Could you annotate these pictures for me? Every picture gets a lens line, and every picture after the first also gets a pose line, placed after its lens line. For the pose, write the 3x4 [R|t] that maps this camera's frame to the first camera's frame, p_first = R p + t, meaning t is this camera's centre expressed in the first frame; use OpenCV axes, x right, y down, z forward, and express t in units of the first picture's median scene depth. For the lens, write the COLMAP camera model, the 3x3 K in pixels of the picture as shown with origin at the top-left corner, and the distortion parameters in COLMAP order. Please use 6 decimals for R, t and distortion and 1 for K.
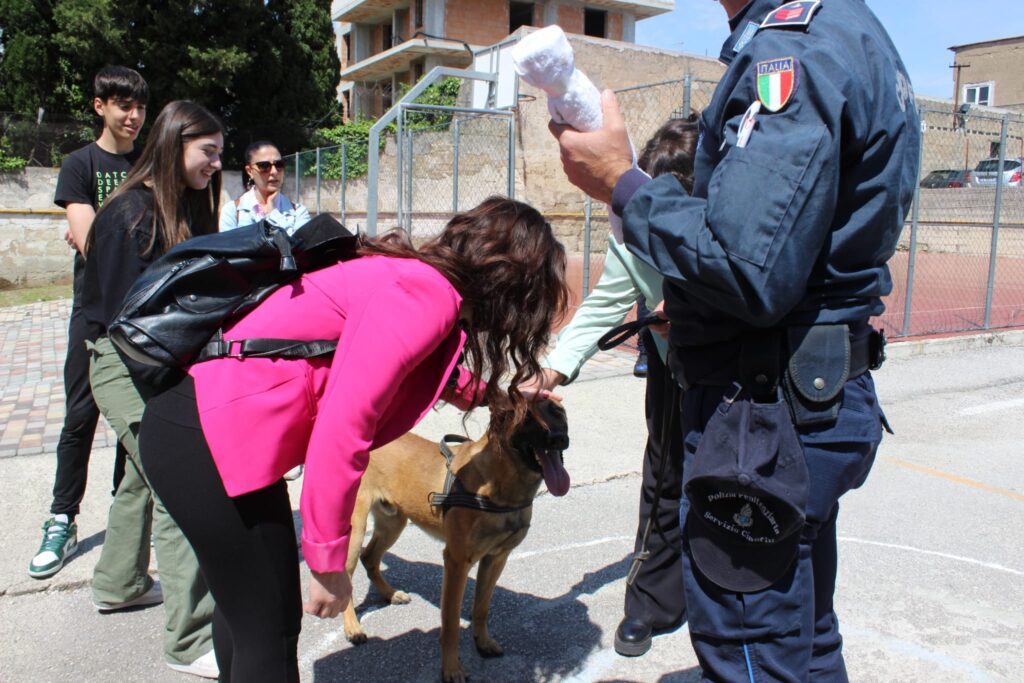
lens RADIAL K [[882.8, 0, 509.2], [0, 882.8, 336.8], [0, 0, 1]] dist [-0.159357, 0.154021]
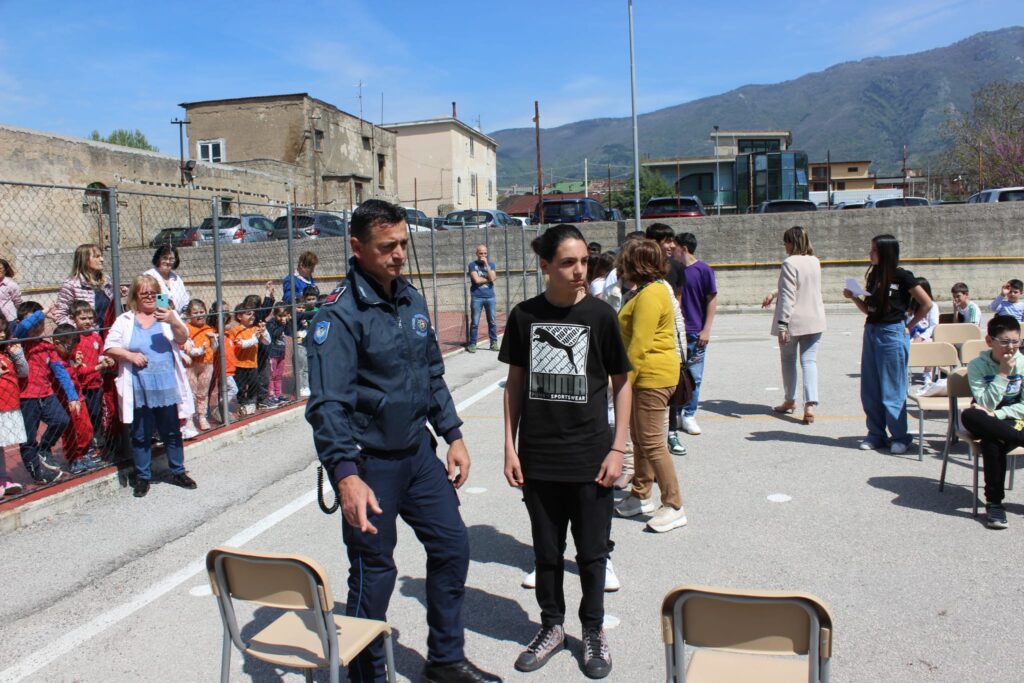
lens RADIAL K [[871.3, 0, 512.0], [0, 871.3, 341.5], [0, 0, 1]] dist [-0.166995, 0.158714]
pose [[0.699137, -0.104091, 0.707370, 0.122949], [0.139792, 0.990152, 0.007538, -0.032489], [-0.701189, 0.093615, 0.706803, 0.093966]]
